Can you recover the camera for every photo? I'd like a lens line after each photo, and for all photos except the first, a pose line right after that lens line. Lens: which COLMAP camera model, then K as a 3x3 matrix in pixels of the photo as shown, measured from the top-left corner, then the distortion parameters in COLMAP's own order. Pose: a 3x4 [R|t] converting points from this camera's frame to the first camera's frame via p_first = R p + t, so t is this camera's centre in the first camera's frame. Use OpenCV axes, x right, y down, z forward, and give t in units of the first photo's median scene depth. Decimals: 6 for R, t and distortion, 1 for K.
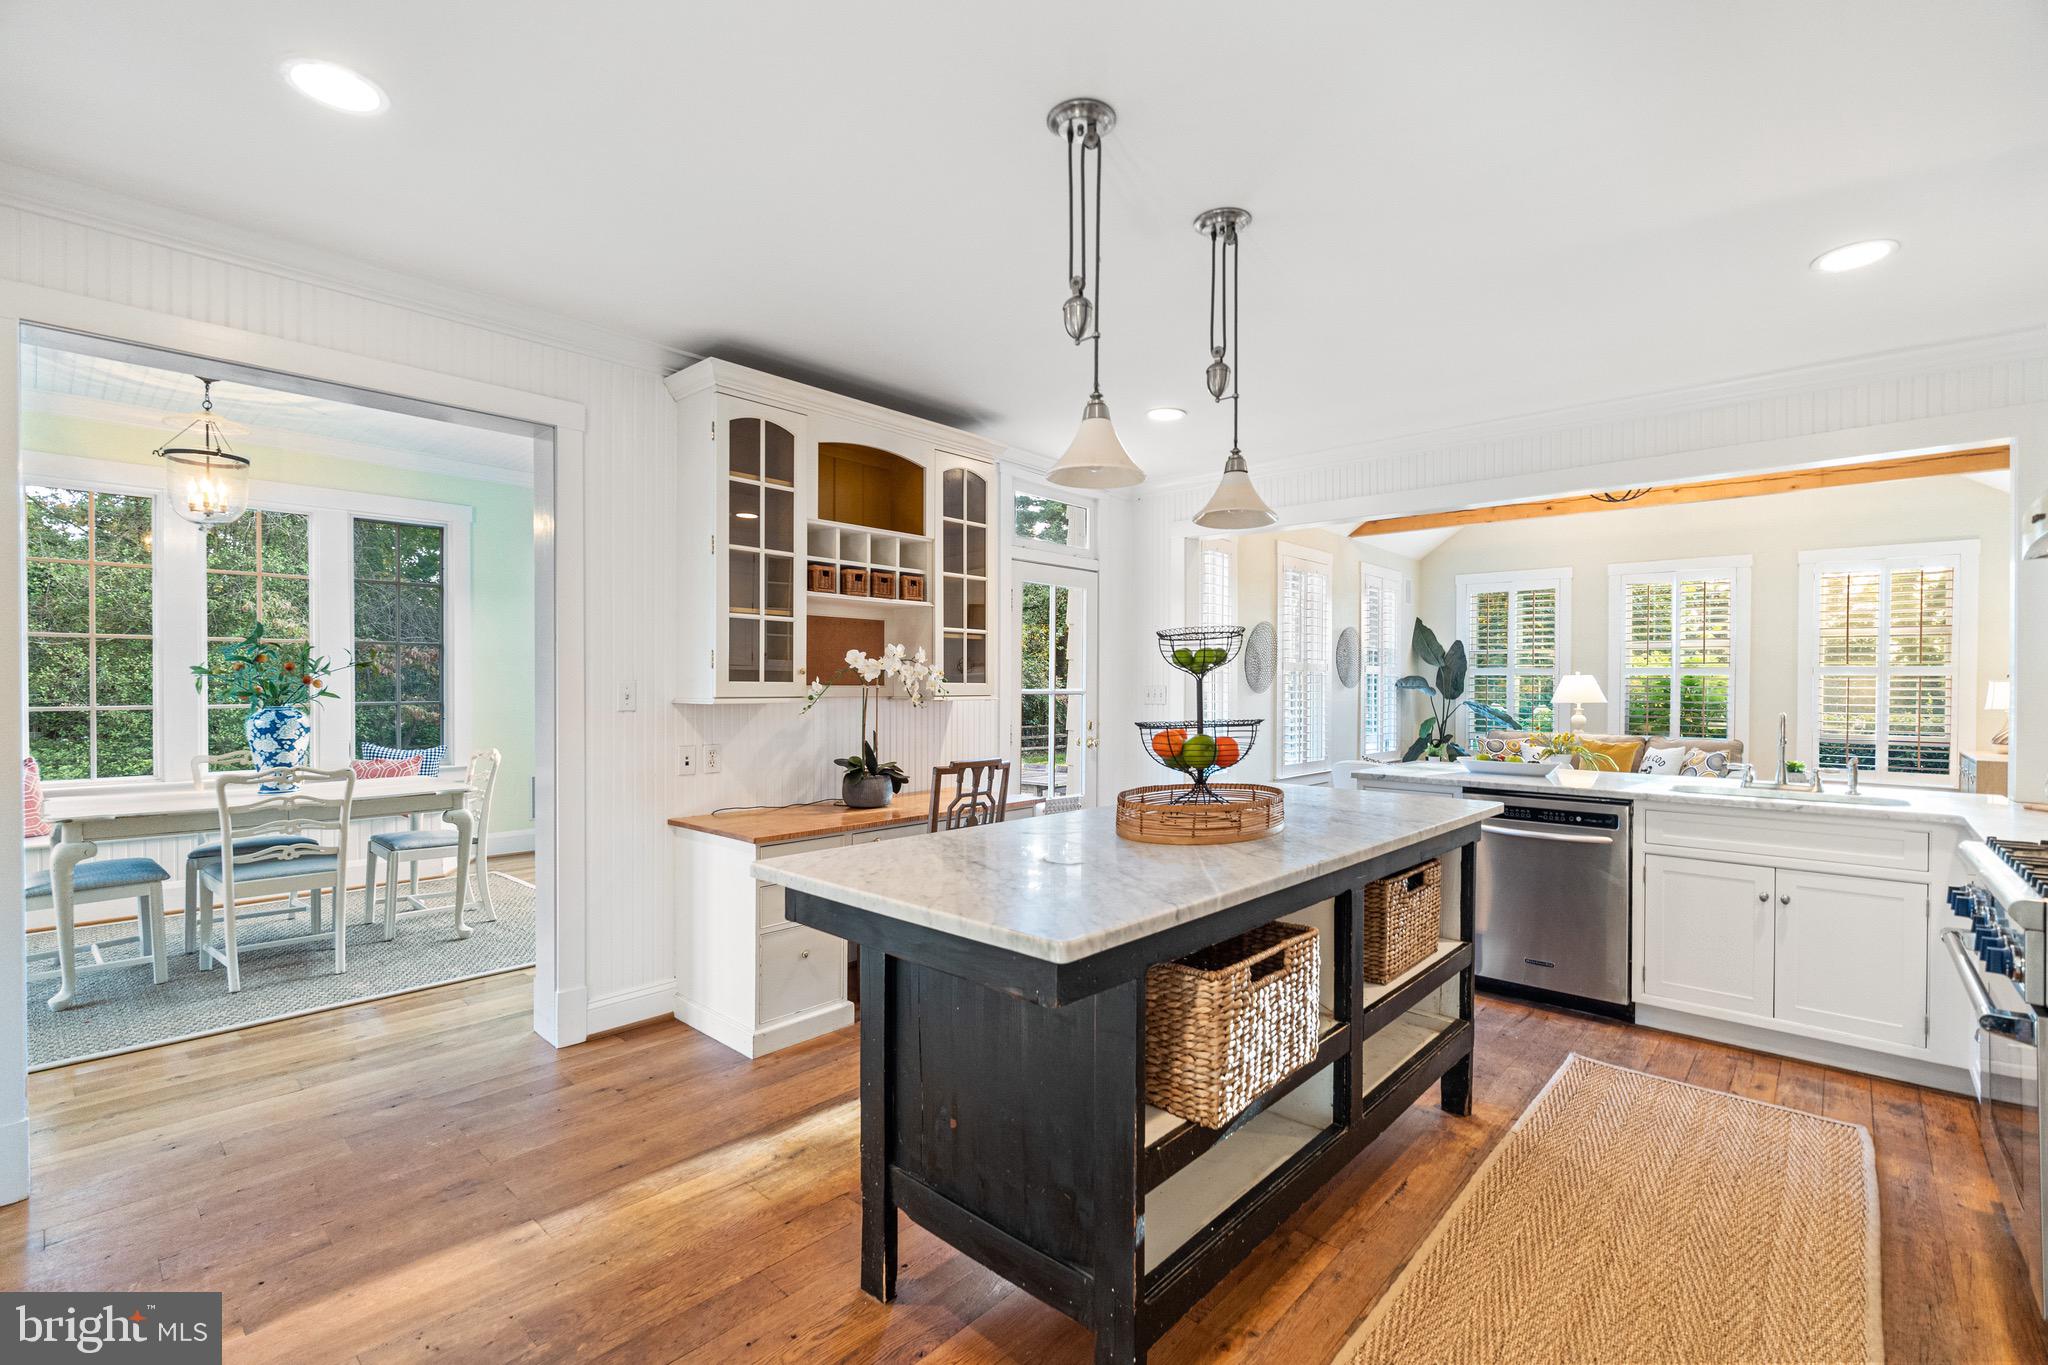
lens RADIAL K [[916.4, 0, 1024.0], [0, 916.4, 682.5], [0, 0, 1]] dist [0.000014, -0.000116]
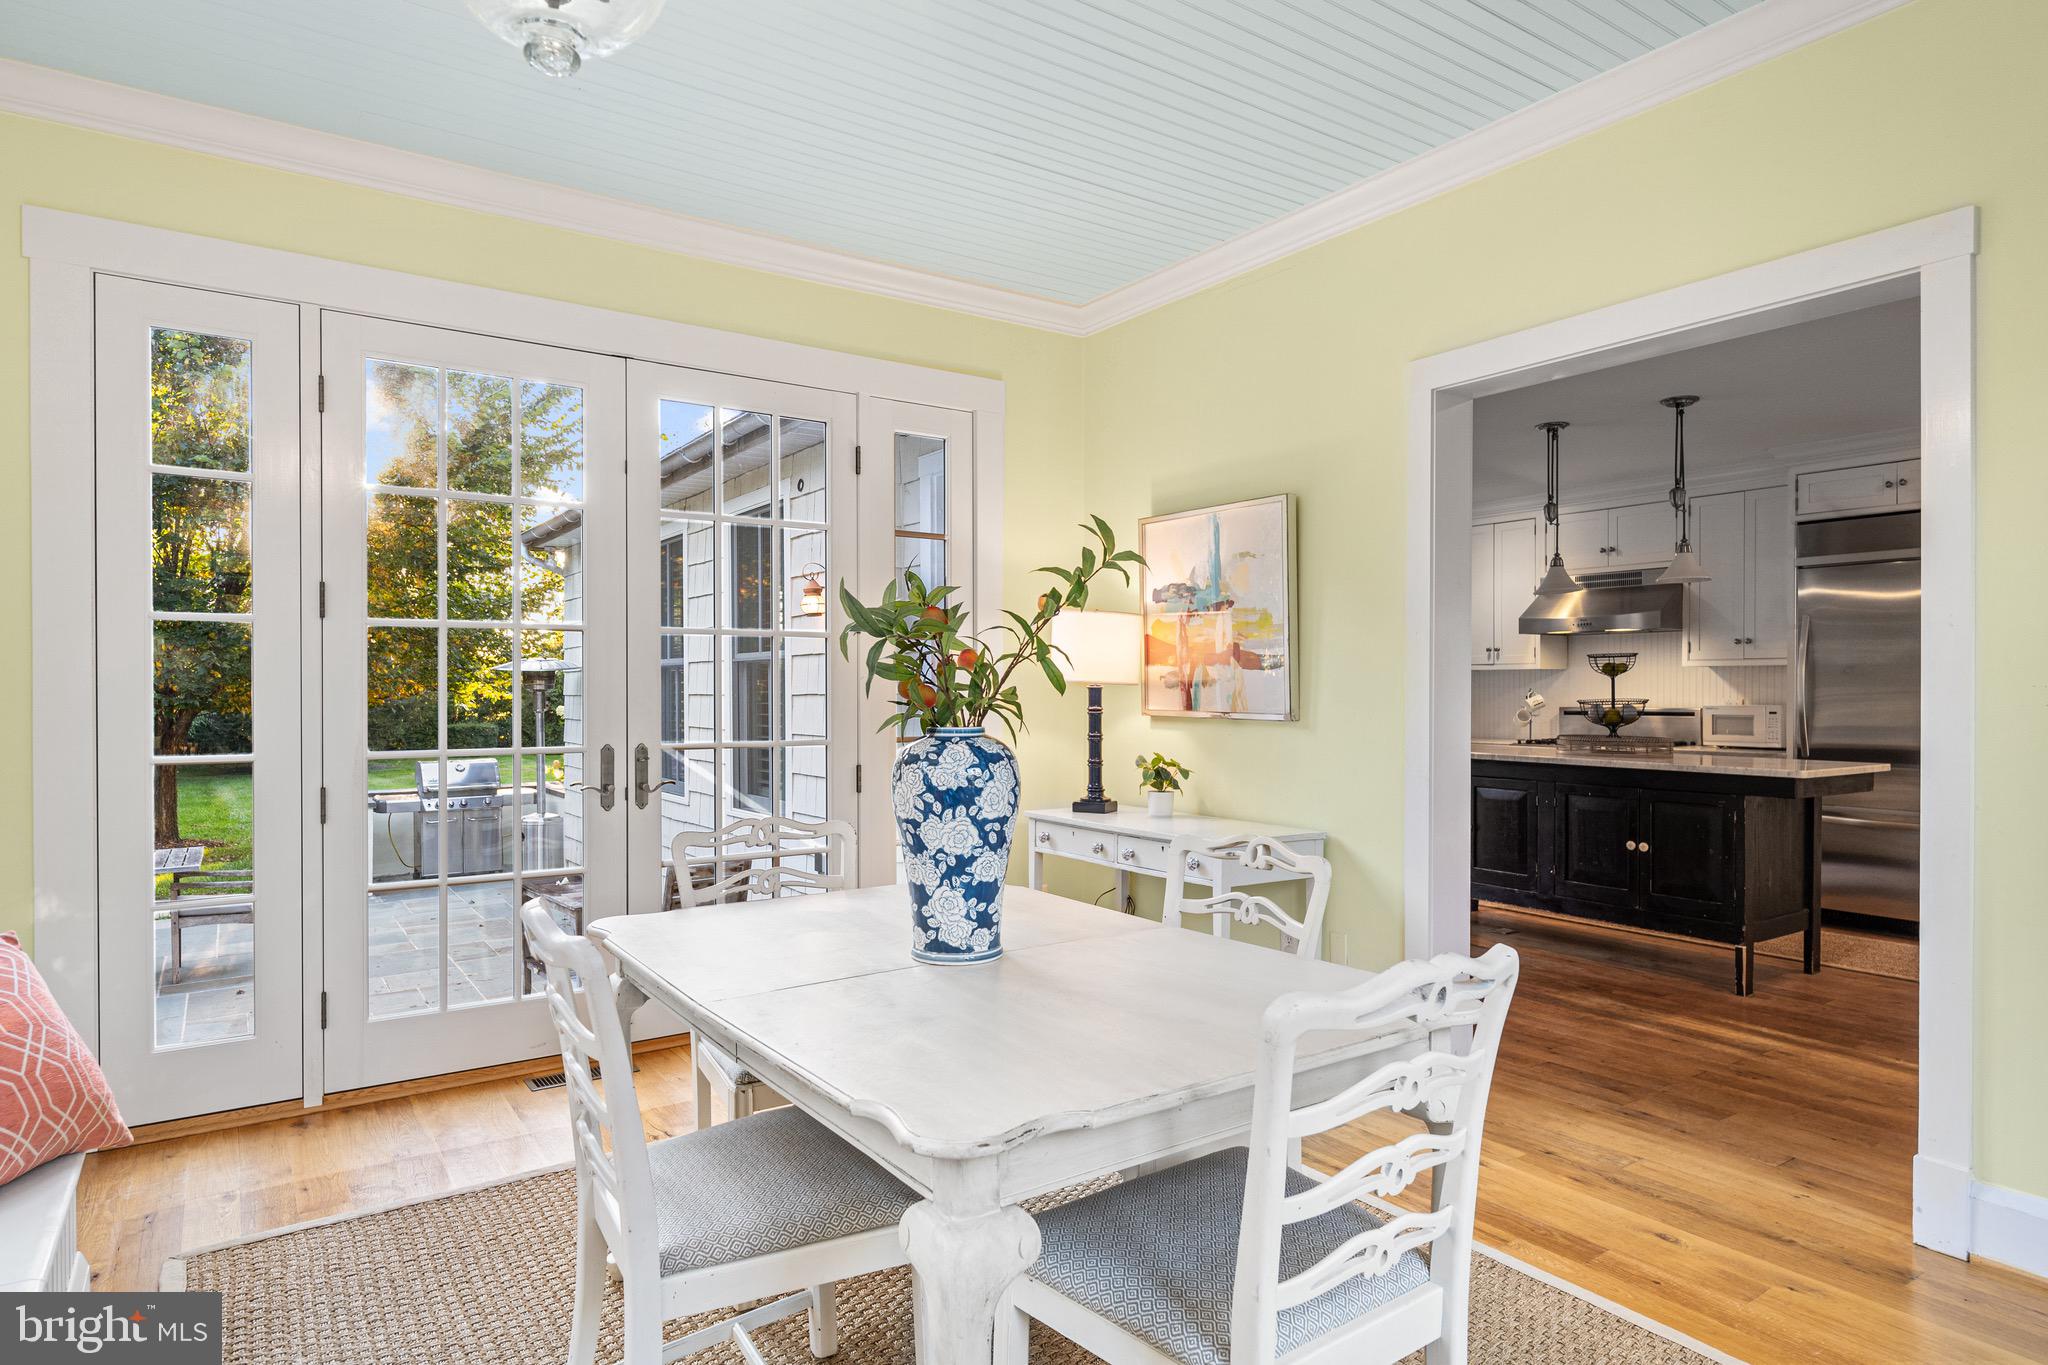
lens RADIAL K [[1152.5, 0, 1024.0], [0, 1152.5, 682.5], [0, 0, 1]] dist [-0.000262, -0.000019]
pose [[0.225822, 0.002743, 0.974165, -2.285144], [0.005117, 0.999979, -0.004001, 0.007689], [-0.974155, 0.005888, 0.225803, 1.538289]]
